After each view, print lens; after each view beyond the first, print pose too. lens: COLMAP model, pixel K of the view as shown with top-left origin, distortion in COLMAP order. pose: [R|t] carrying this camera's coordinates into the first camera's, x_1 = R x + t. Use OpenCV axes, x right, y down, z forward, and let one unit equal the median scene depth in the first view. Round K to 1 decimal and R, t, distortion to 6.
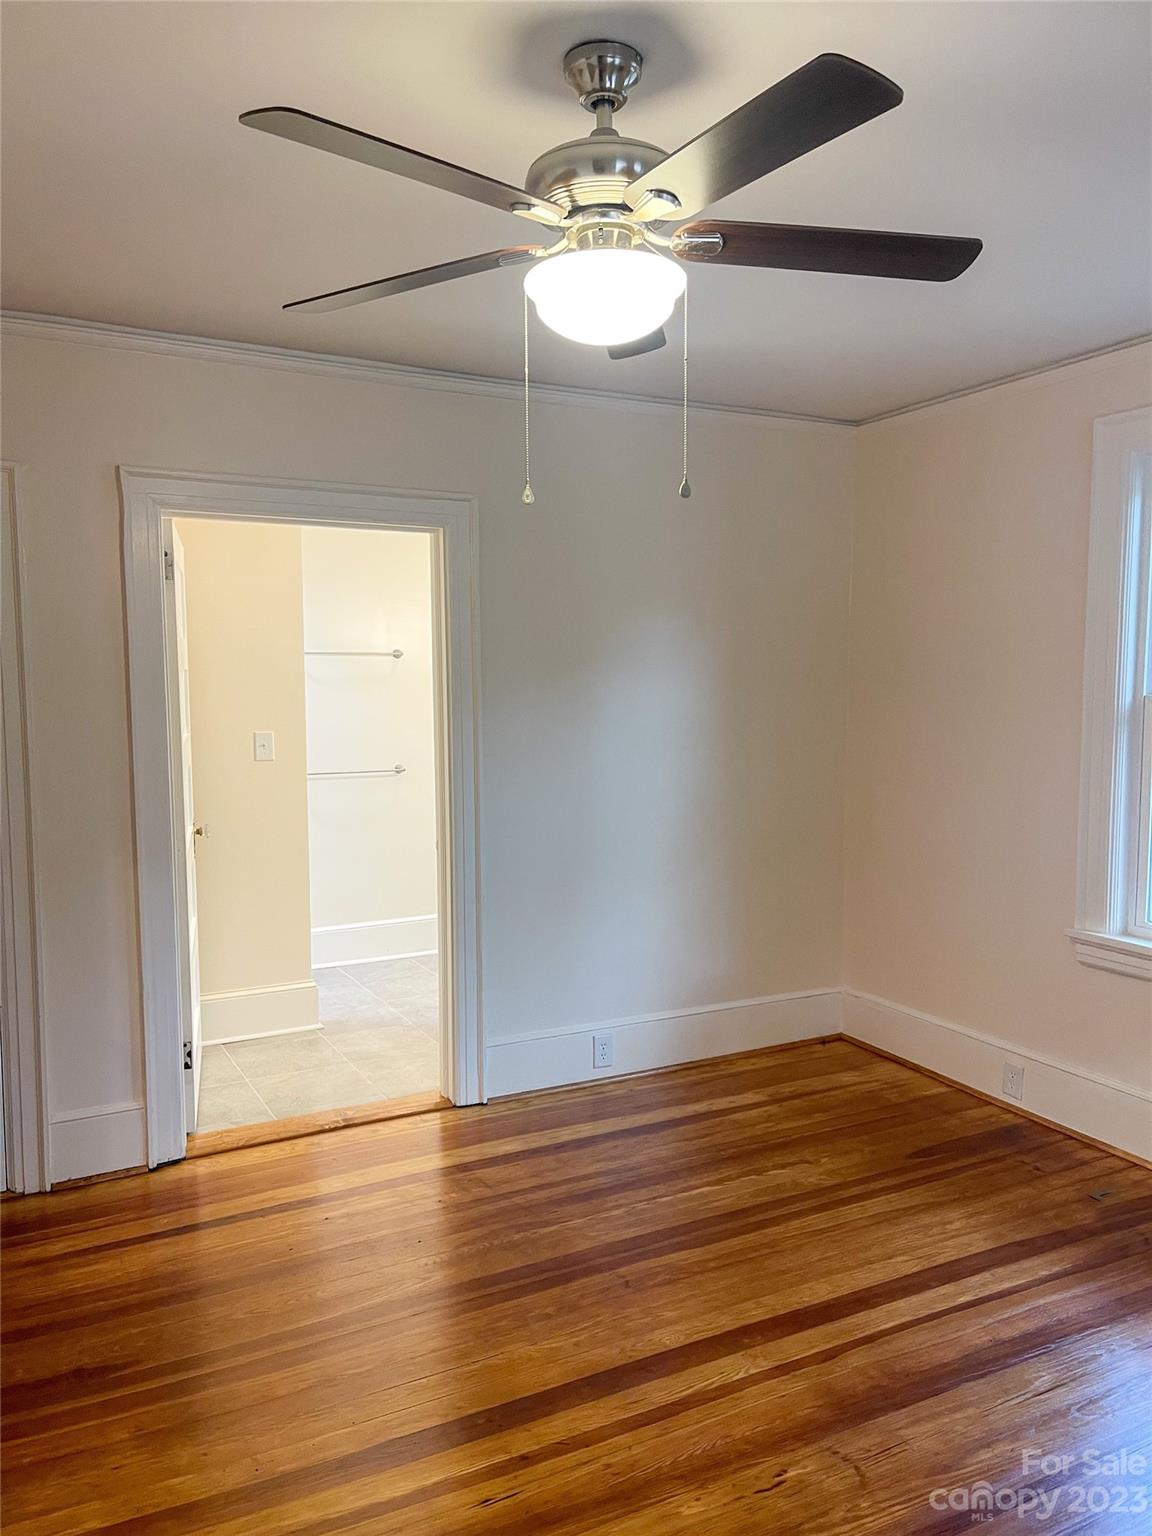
lens RADIAL K [[1162.1, 0, 576.0], [0, 1162.1, 768.0], [0, 0, 1]] dist [0.054605, -0.056633]
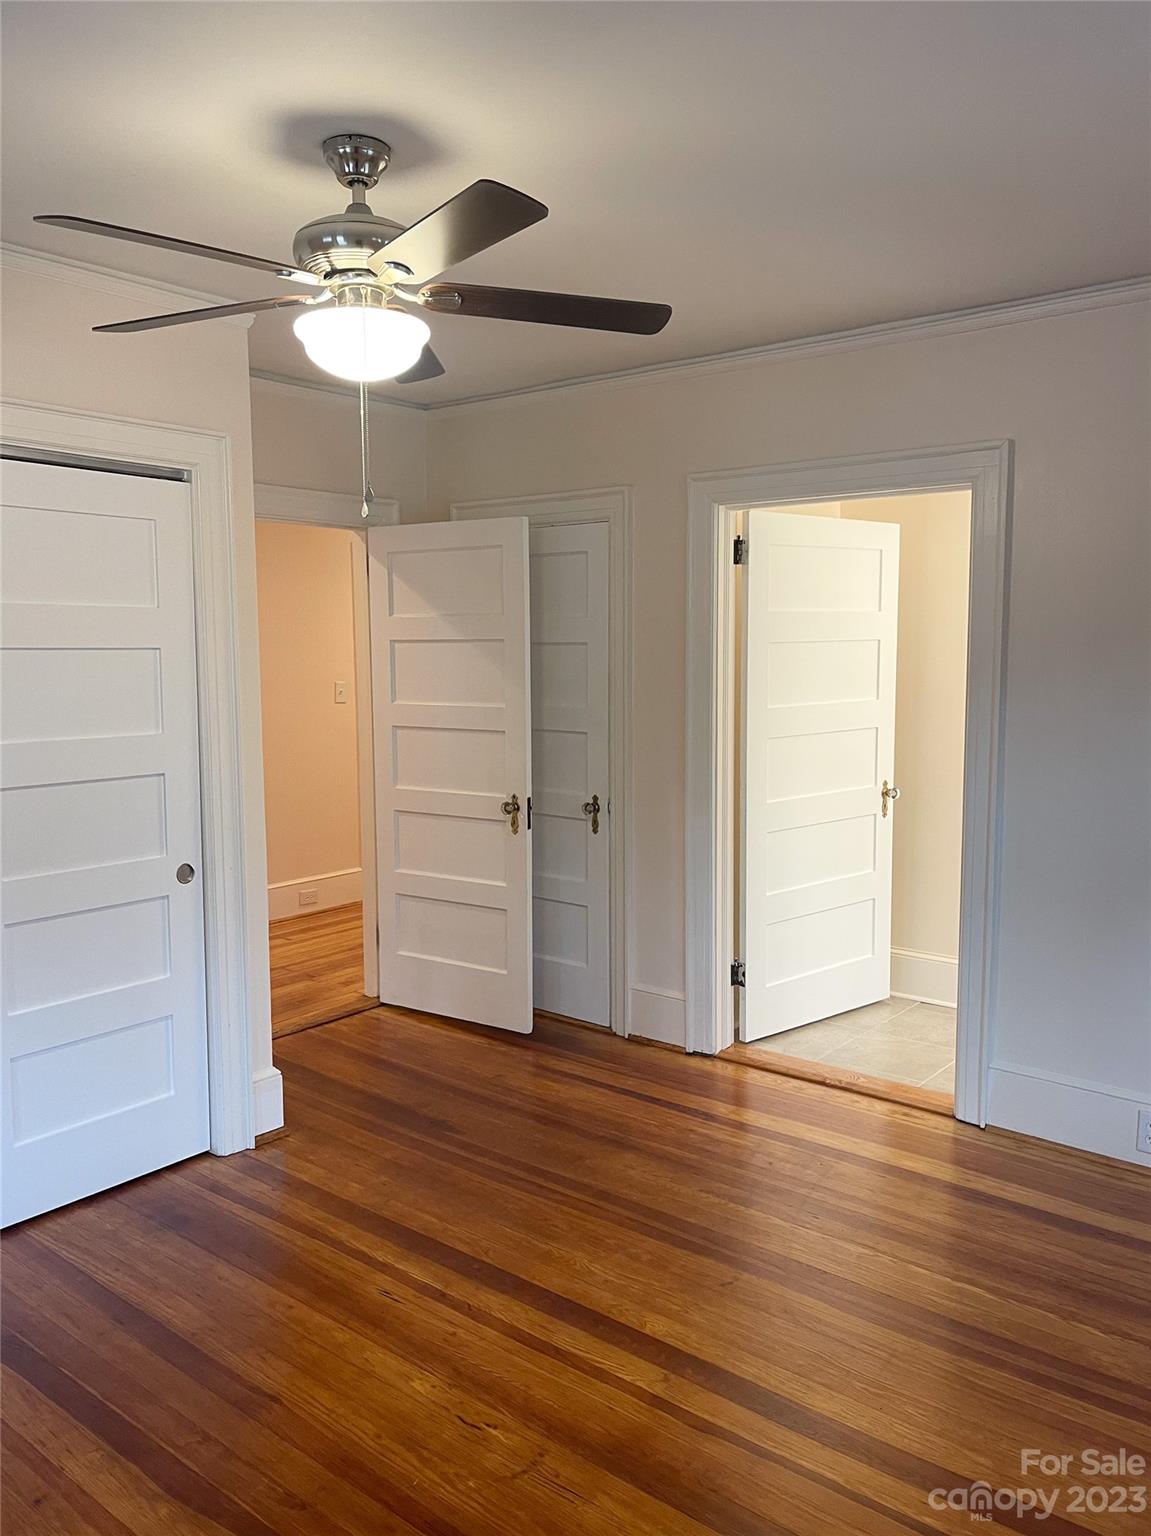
lens RADIAL K [[1197.8, 0, 588.3], [0, 1197.8, 763.2], [0, 0, 1]] dist [0.051257, -0.062740]
pose [[0.385768, 0.092011, -0.917996, 0.745589], [-0.068242, 0.995135, 0.071065, -0.040720], [0.920068, 0.035231, 0.390170, 0.423926]]
